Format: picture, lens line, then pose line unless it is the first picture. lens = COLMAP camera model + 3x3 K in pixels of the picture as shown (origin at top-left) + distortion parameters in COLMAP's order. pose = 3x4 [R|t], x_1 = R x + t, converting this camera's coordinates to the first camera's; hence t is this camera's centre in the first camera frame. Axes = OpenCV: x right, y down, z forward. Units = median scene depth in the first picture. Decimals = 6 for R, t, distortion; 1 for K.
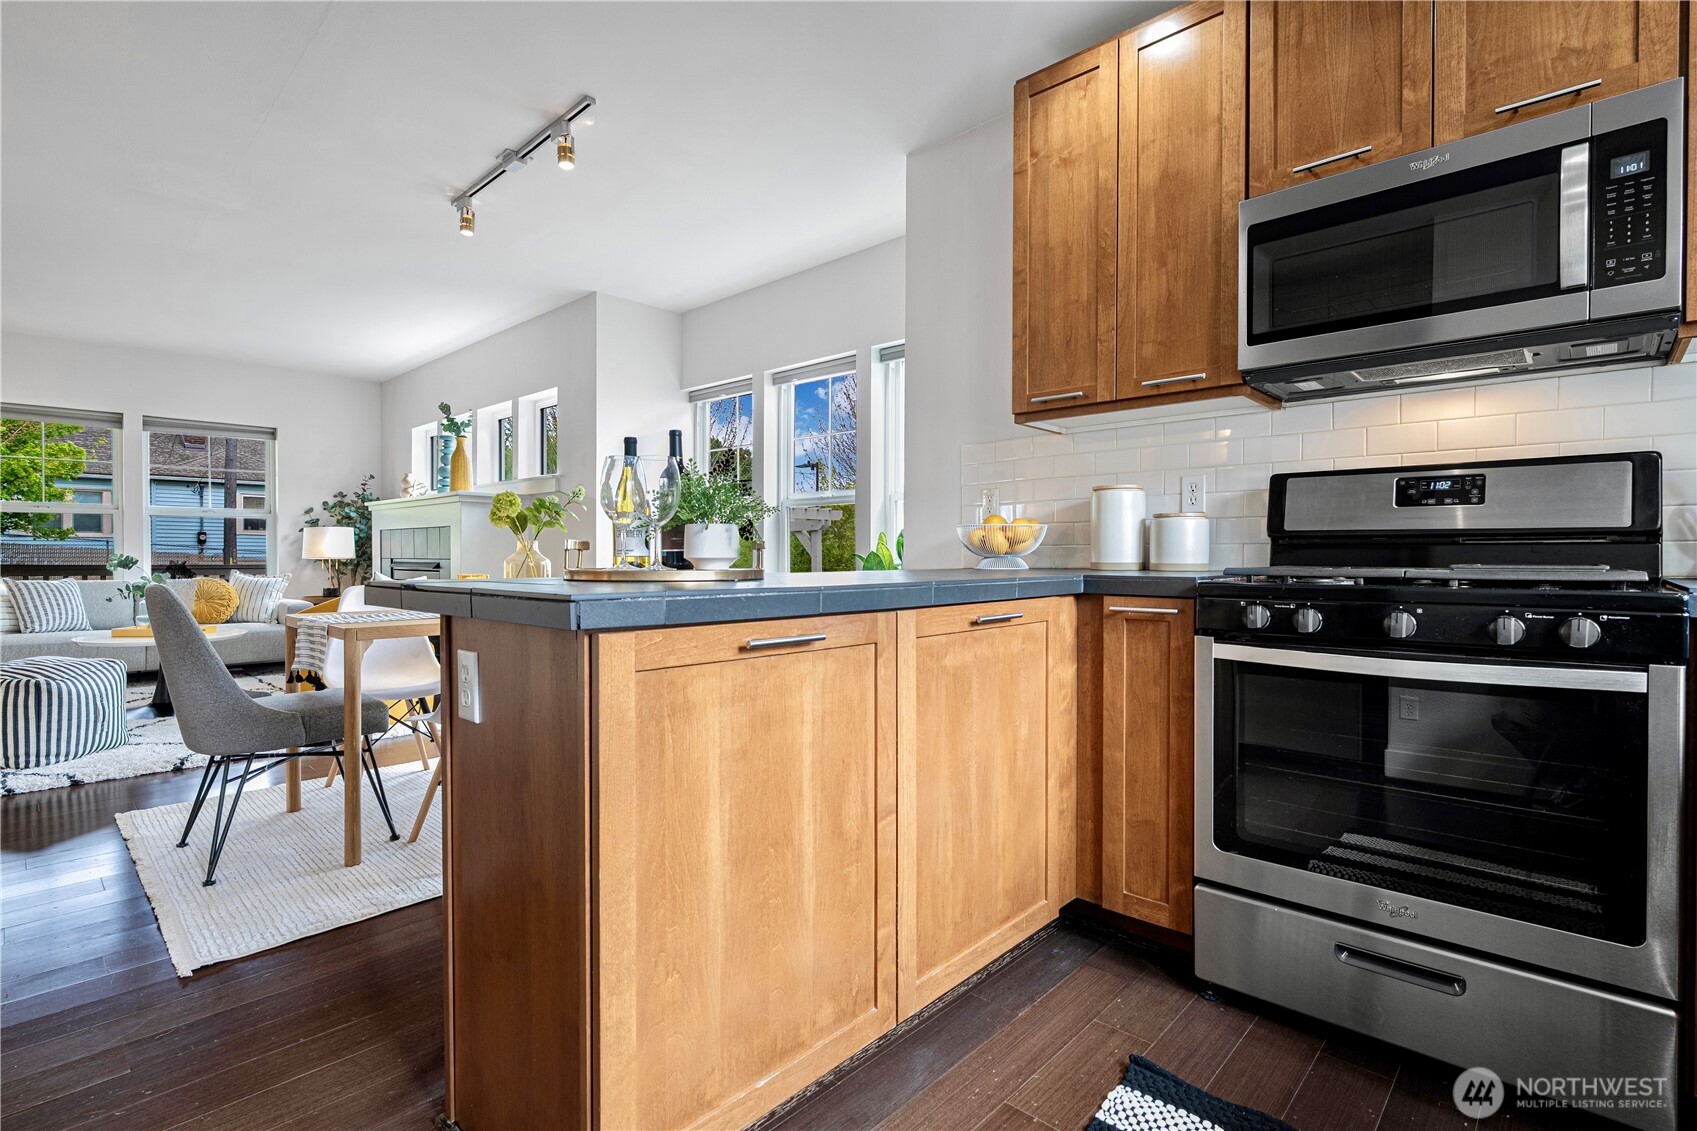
lens RADIAL K [[830.6, 0, 857.5], [0, 830.6, 561.2], [0, 0, 1]] dist [-0.000424, 0.000388]
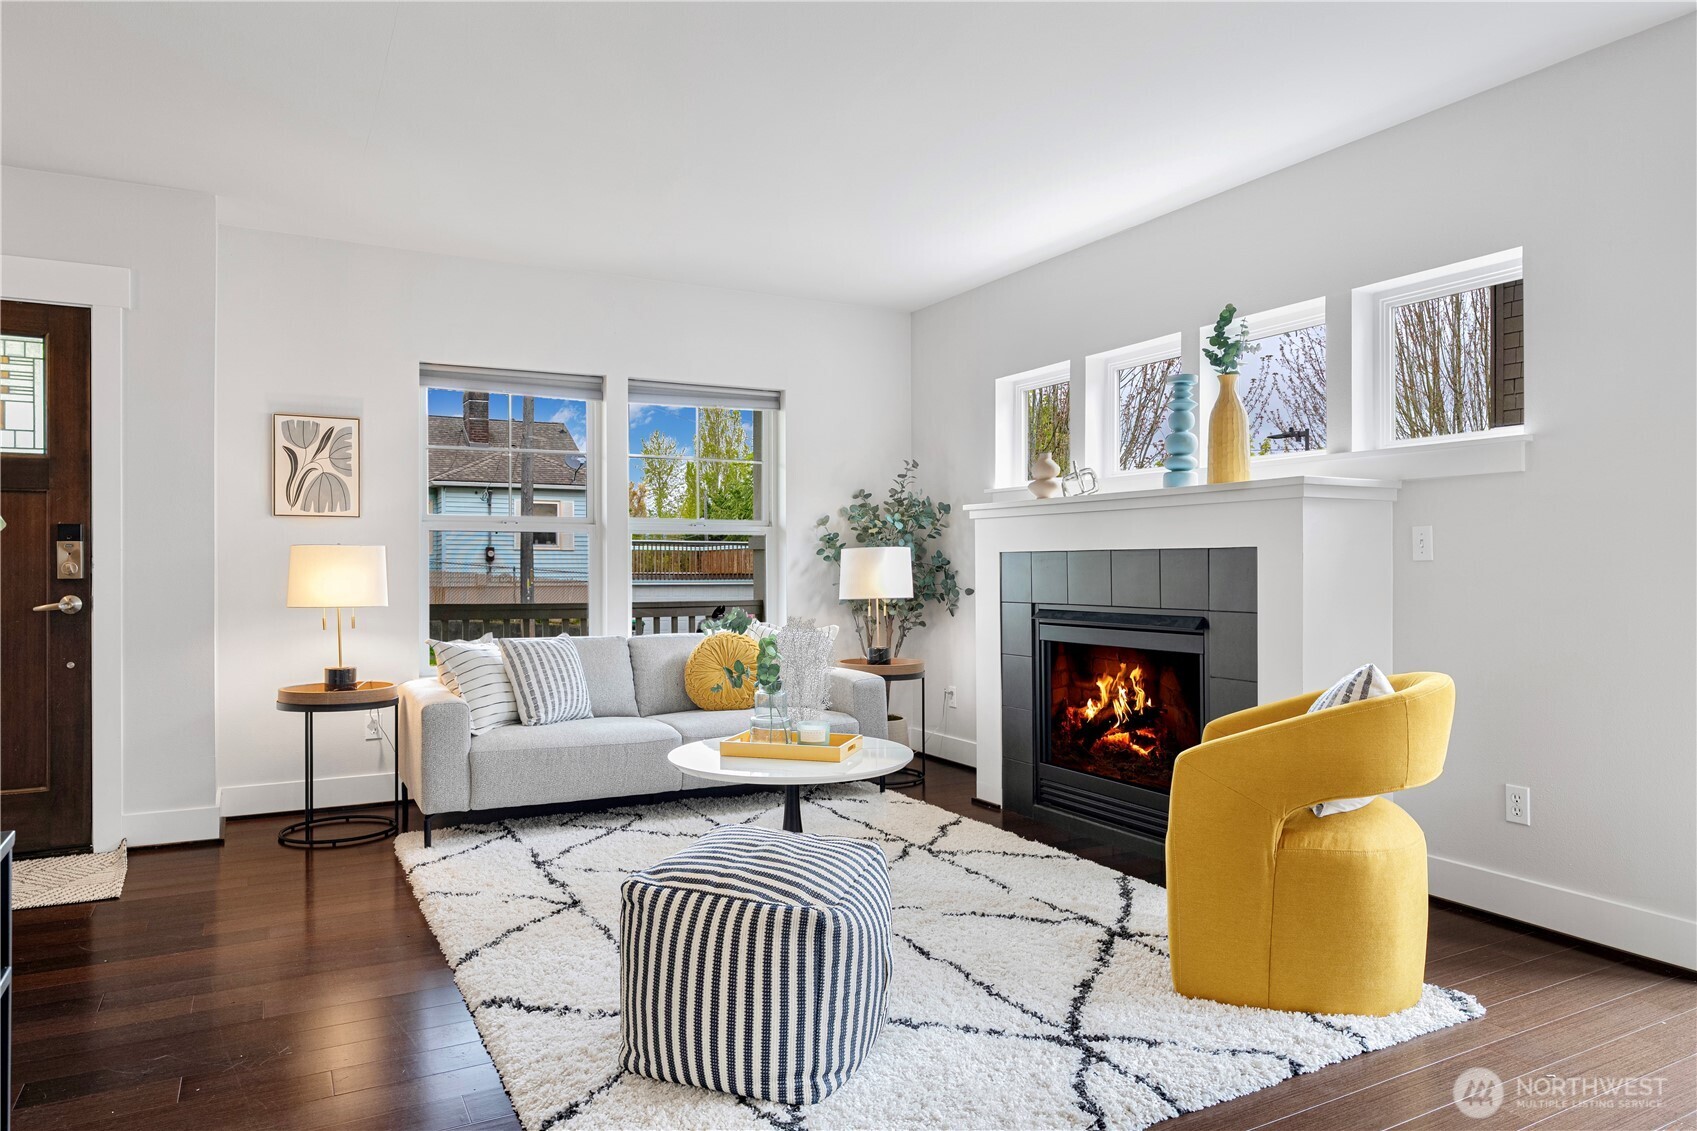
lens RADIAL K [[1111.8, 0, 848.5], [0, 1111.8, 565.5], [0, 0, 1]] dist [0.000519, 0.000118]
pose [[0.949025, -0.004699, -0.315165, -0.408697], [0.001474, 0.999944, -0.010472, -0.019544], [0.315196, 0.009473, 0.948979, 0.225802]]
